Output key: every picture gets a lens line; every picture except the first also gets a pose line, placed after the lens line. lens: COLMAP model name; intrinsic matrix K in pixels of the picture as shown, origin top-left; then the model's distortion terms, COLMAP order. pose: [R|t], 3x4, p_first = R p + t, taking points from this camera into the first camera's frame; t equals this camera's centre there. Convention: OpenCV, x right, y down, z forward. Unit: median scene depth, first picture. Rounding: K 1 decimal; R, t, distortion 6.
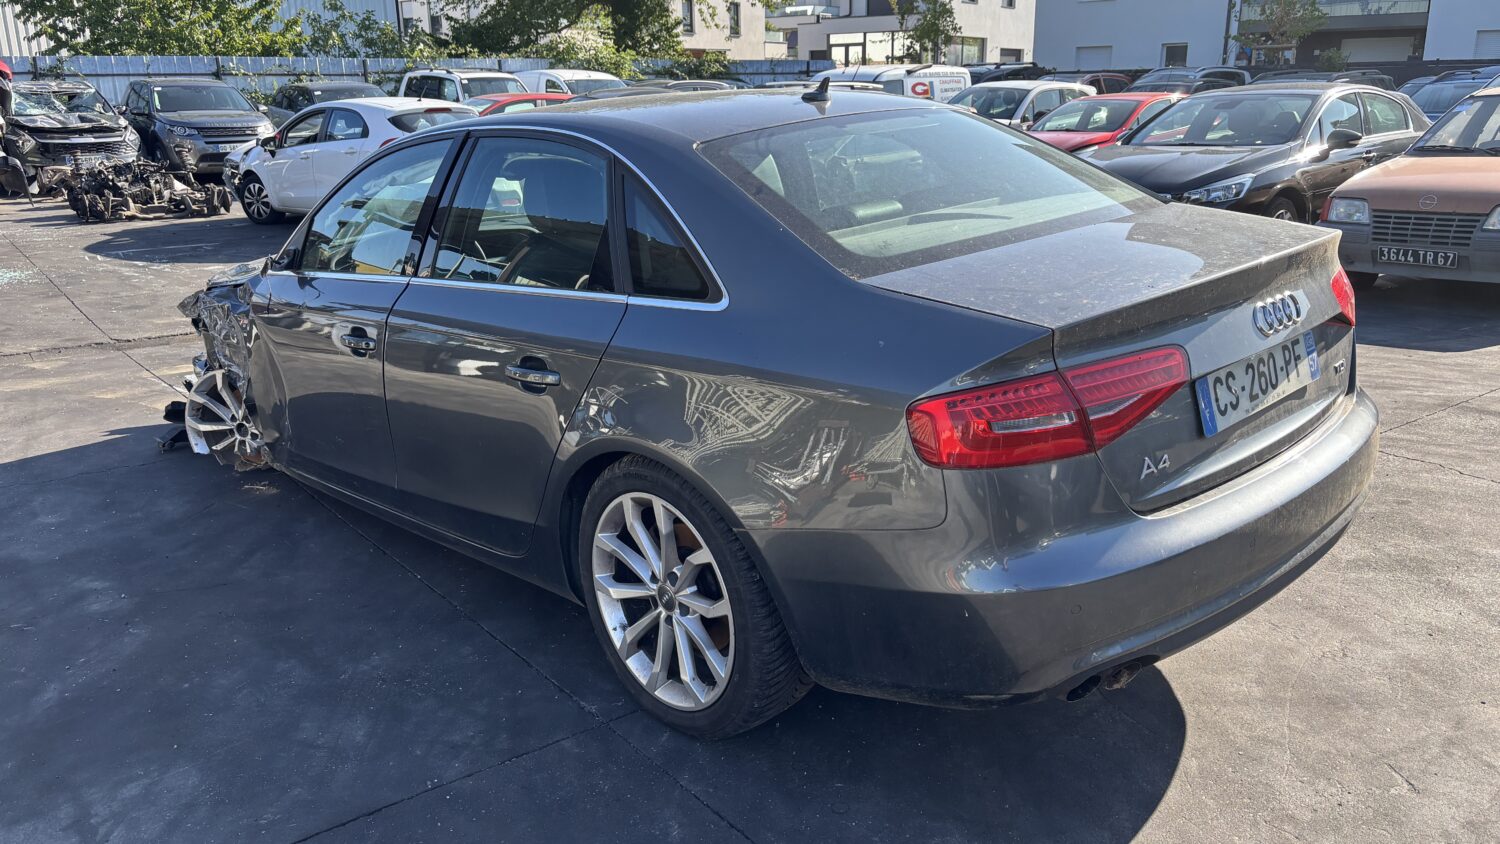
lens RADIAL K [[1146.9, 0, 756.9], [0, 1146.9, 426.4], [0, 0, 1]] dist [0.026540, -0.023304]
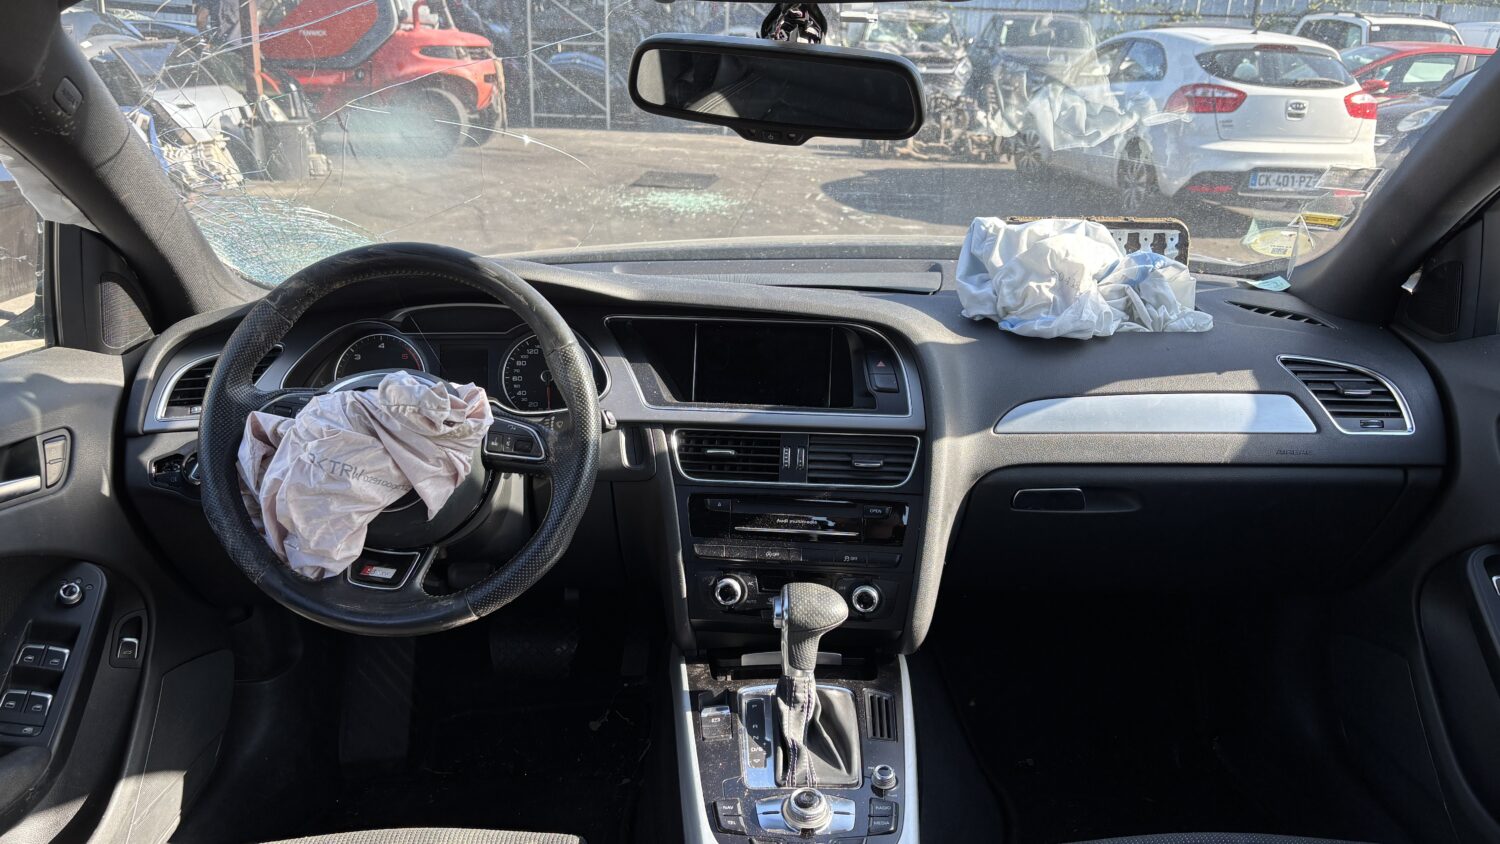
lens RADIAL K [[1146.9, 0, 748.0], [0, 1146.9, 413.4], [0, 0, 1]] dist [0.026540, -0.023304]
pose [[0.734259, 0.252563, -0.630139, -0.009567], [-0.238001, 0.965075, 0.109481, -0.034511], [0.635782, 0.069586, 0.768726, 0.153143]]
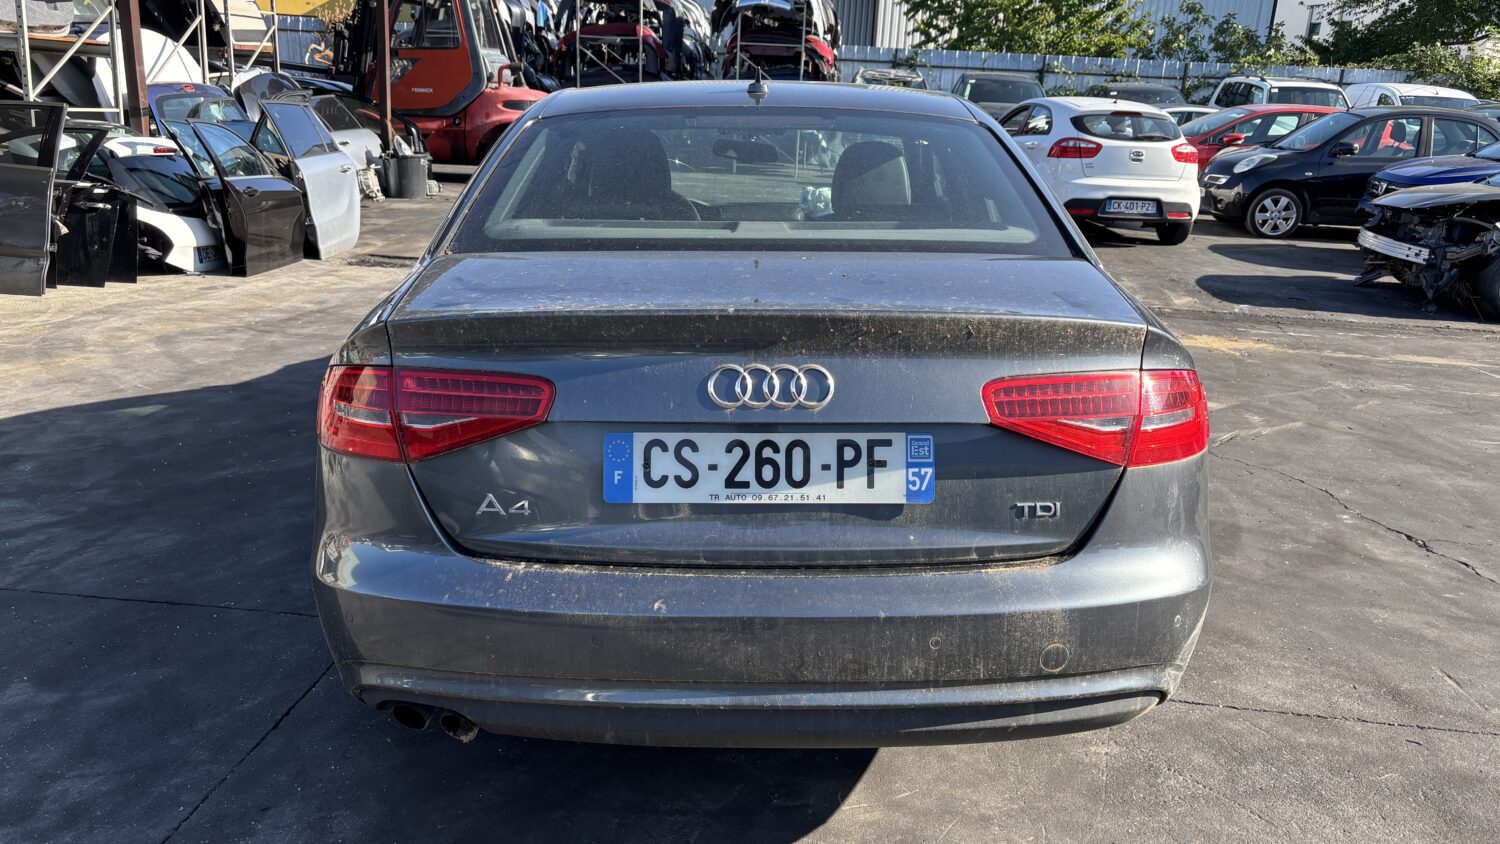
lens RADIAL K [[1146.9, 0, 746.1], [0, 1146.9, 405.5], [0, 0, 1]] dist [0.026540, -0.023304]
pose [[0.726118, 0.237655, -0.645192, 0.097674], [-0.250597, 0.965295, 0.073536, -0.014327], [0.640277, 0.108288, 0.760473, 0.042668]]
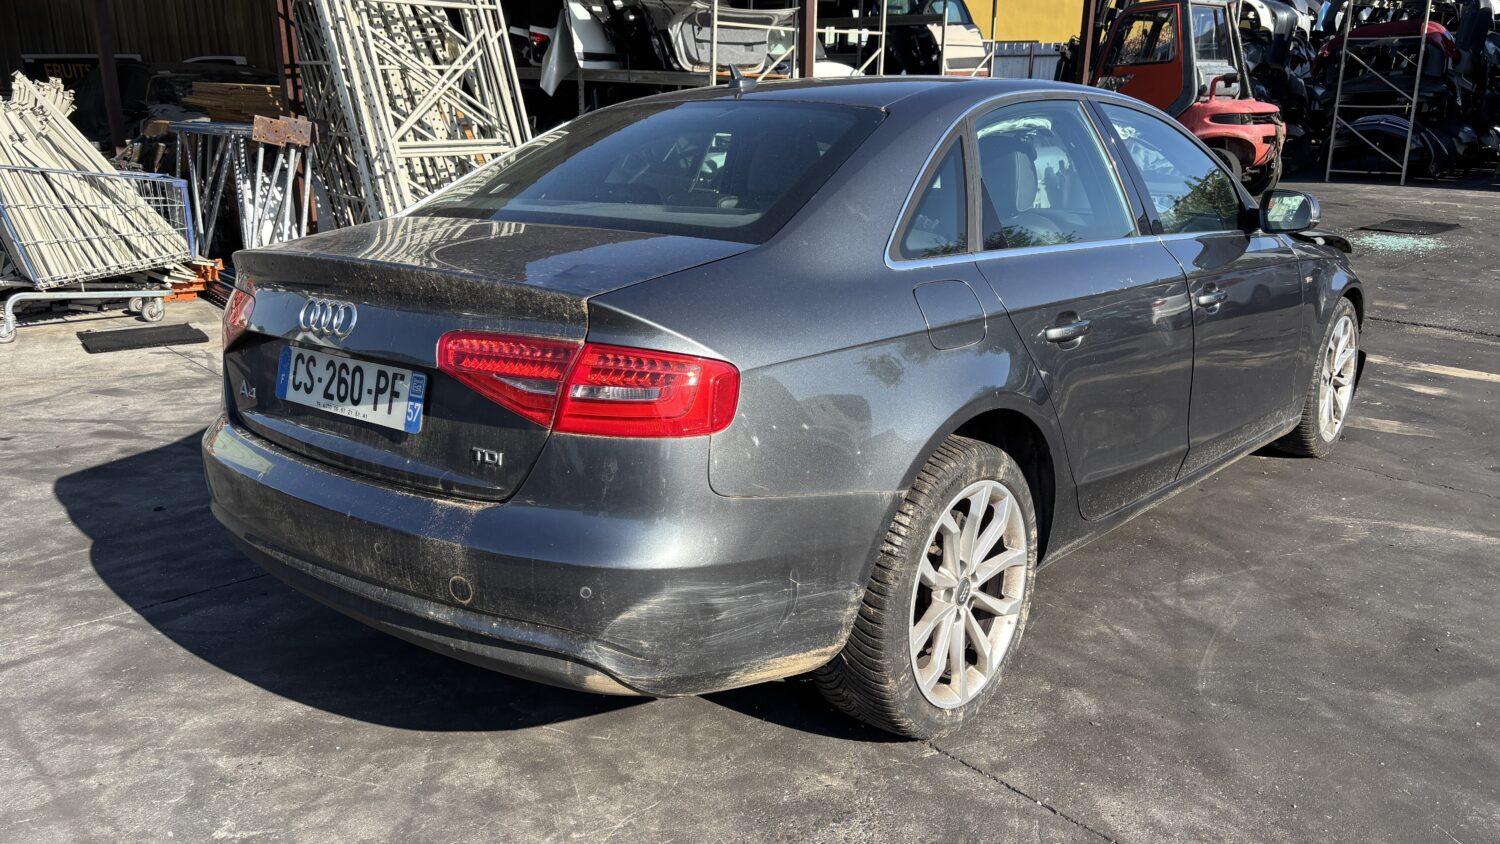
lens RADIAL K [[1146.9, 0, 735.2], [0, 1146.9, 428.9], [0, 0, 1]] dist [0.026540, -0.023304]
pose [[0.097109, 0.306134, -0.947023, 0.148174], [-0.282960, 0.920746, 0.268625, -0.038151], [0.954203, 0.241884, 0.176037, 0.122822]]
